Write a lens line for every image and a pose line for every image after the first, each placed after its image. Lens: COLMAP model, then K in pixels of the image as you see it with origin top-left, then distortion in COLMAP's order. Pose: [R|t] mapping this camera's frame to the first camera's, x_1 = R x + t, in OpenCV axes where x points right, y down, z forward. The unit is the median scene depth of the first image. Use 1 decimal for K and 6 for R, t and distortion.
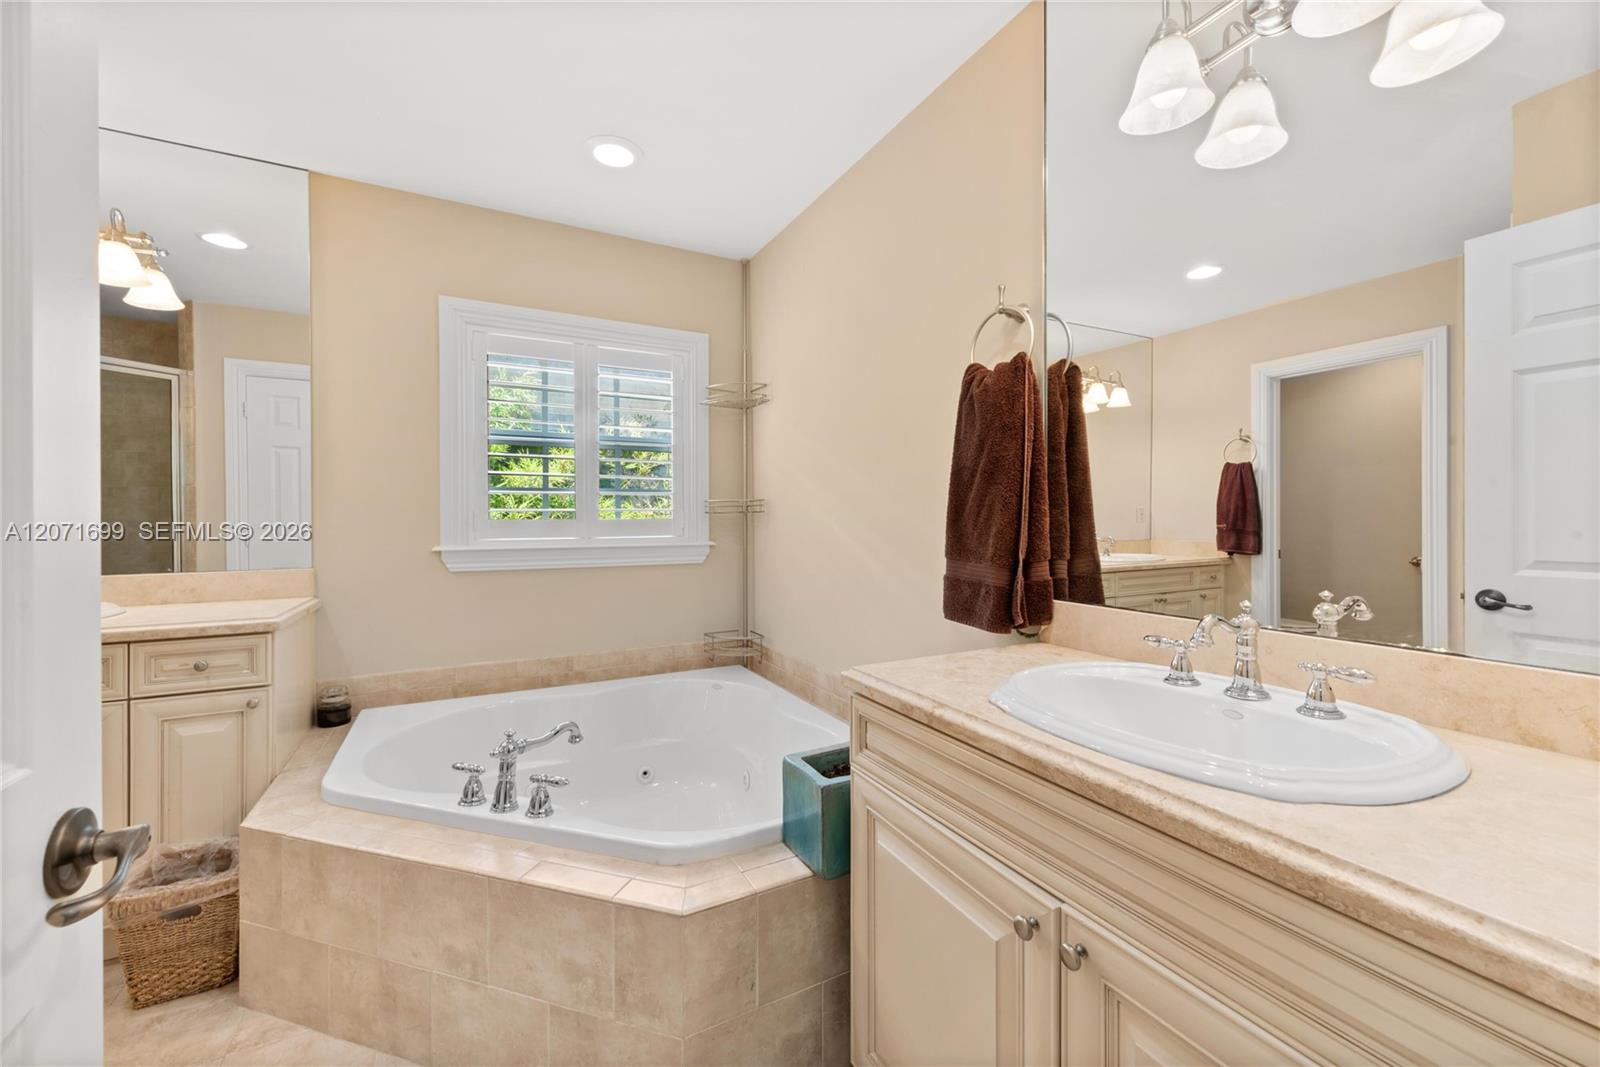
lens RADIAL K [[623.7, 0, 796.0], [0, 623.7, 522.2], [0, 0, 1]] dist [0.003959, -0.000232]
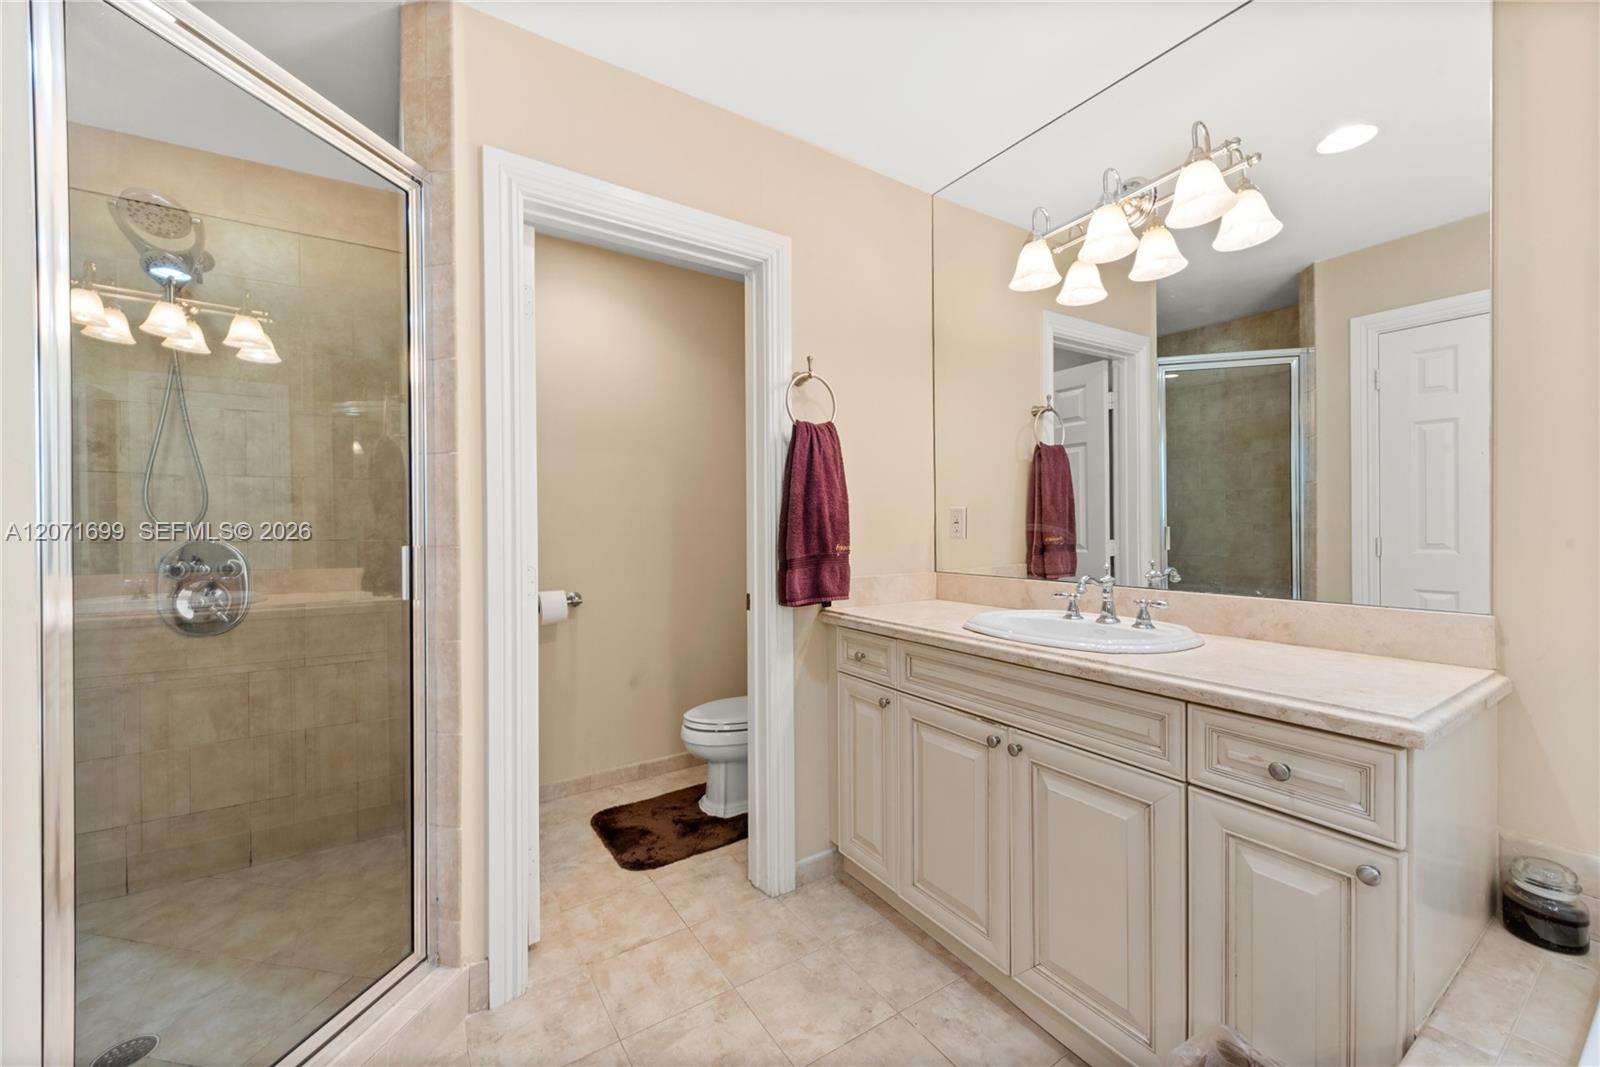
lens RADIAL K [[623.7, 0, 796.2], [0, 623.7, 526.9], [0, 0, 1]] dist [0.003959, -0.000232]
pose [[0.093585, 0.006233, -0.995592, -0.354193], [-0.002105, 0.999979, 0.006063, -0.003846], [0.995609, 0.001528, 0.093596, 0.427277]]
